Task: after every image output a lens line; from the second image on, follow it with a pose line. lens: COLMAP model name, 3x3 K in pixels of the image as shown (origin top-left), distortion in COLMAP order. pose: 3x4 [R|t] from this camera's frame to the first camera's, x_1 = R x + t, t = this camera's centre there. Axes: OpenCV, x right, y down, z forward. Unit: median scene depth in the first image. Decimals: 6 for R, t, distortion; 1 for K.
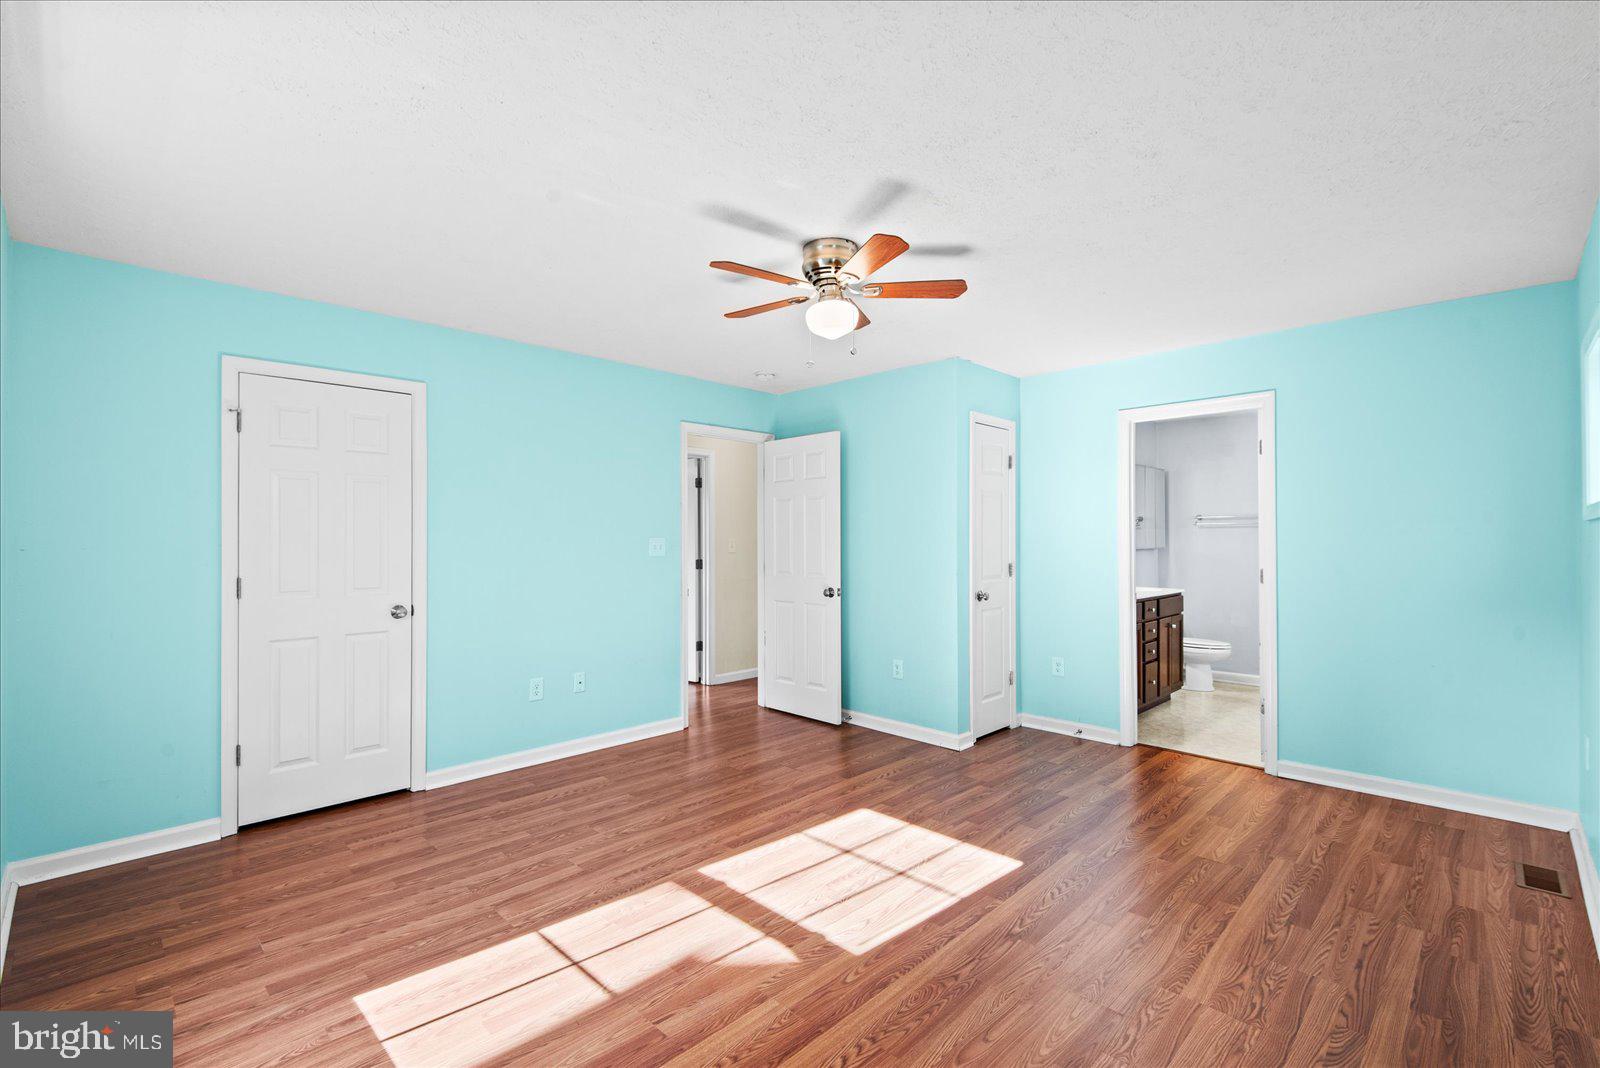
lens RADIAL K [[710.8, 0, 799.5], [0, 710.8, 527.6], [0, 0, 1]] dist [0.012628, -0.002328]
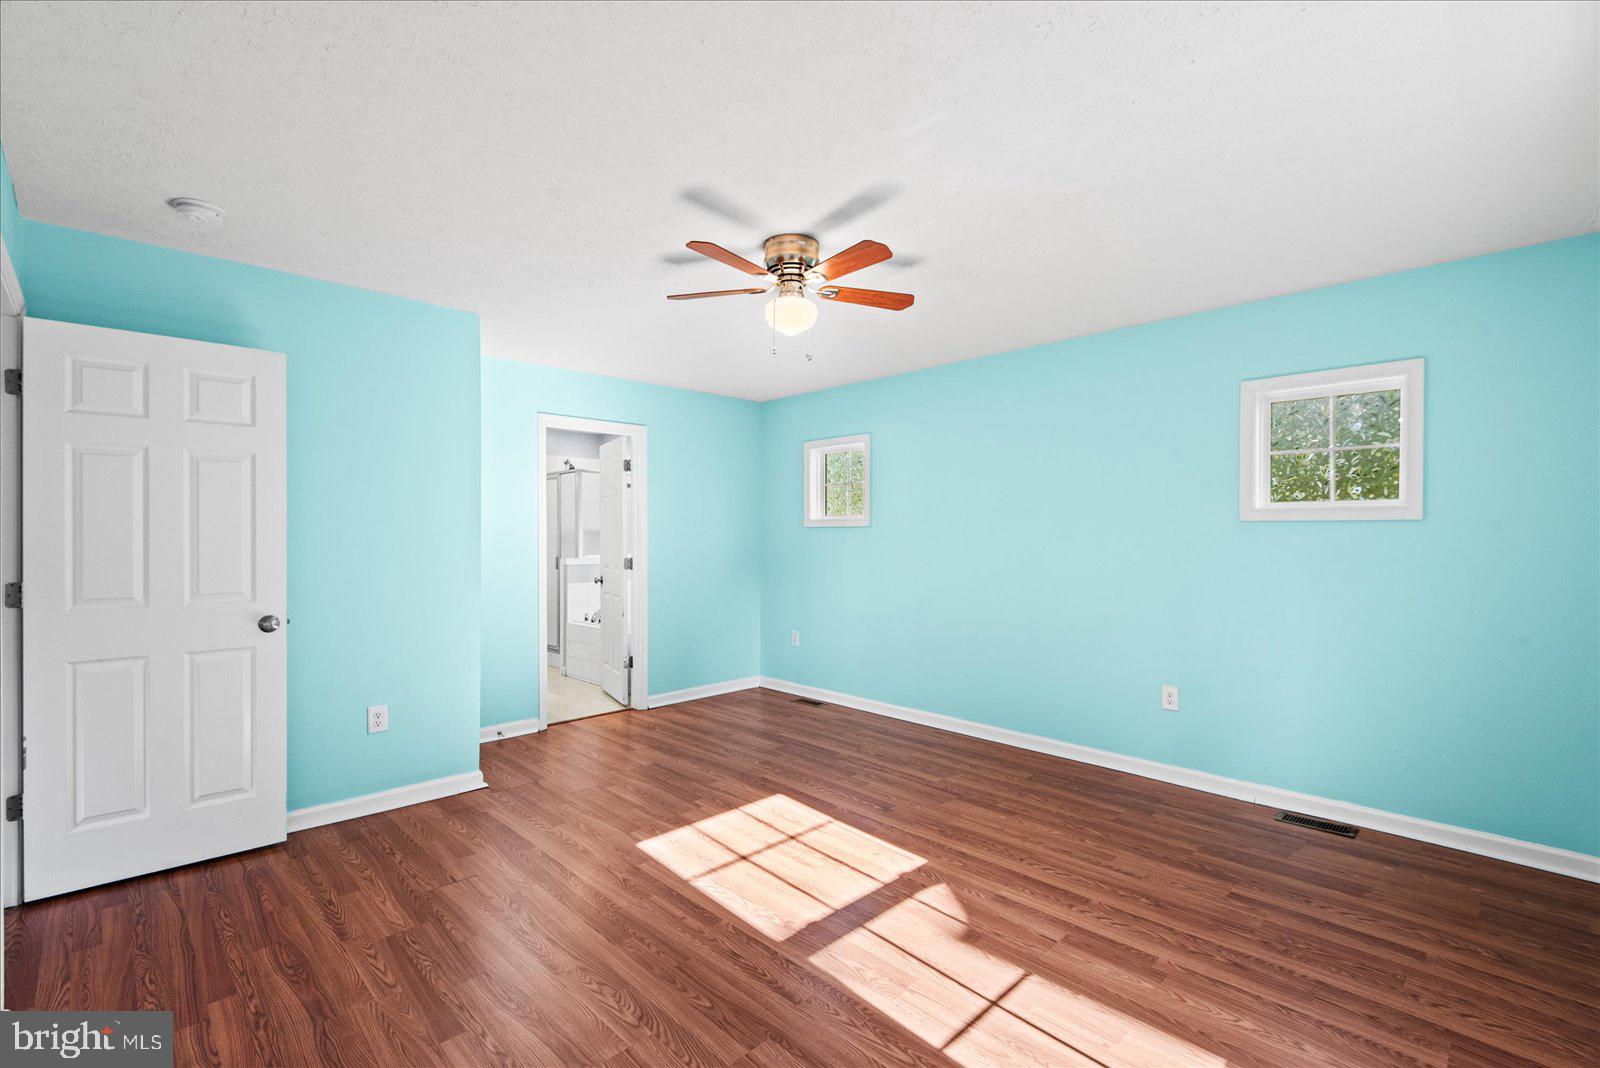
lens RADIAL K [[710.8, 0, 806.2], [0, 710.8, 531.4], [0, 0, 1]] dist [0.012628, -0.002328]
pose [[0.015752, 0.005481, 0.999861, -0.906876], [-0.019266, 0.999801, -0.005177, 0.015008], [-0.999690, -0.019181, 0.015854, 0.910555]]
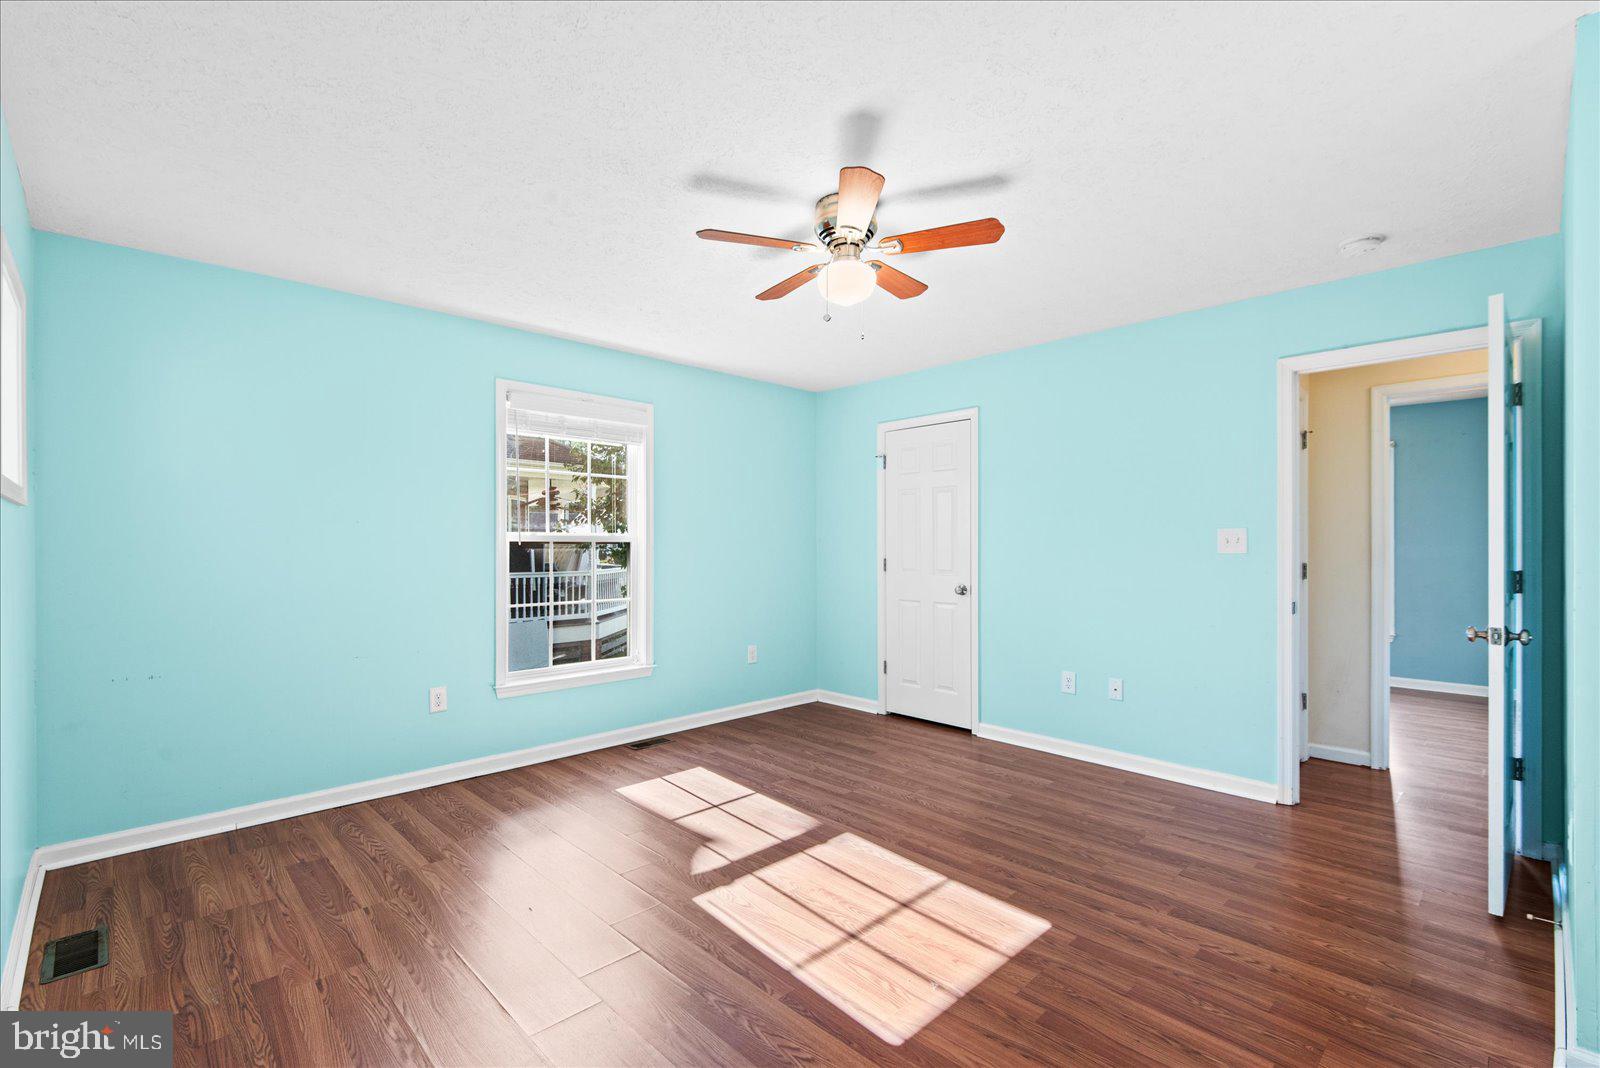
lens RADIAL K [[710.8, 0, 800.4], [0, 710.8, 558.2], [0, 0, 1]] dist [0.012628, -0.002328]
pose [[-0.027702, 0.021185, -0.999392, 0.892568], [0.018844, 0.999609, 0.020667, 0.033293], [0.999439, -0.018260, -0.028090, 0.911947]]
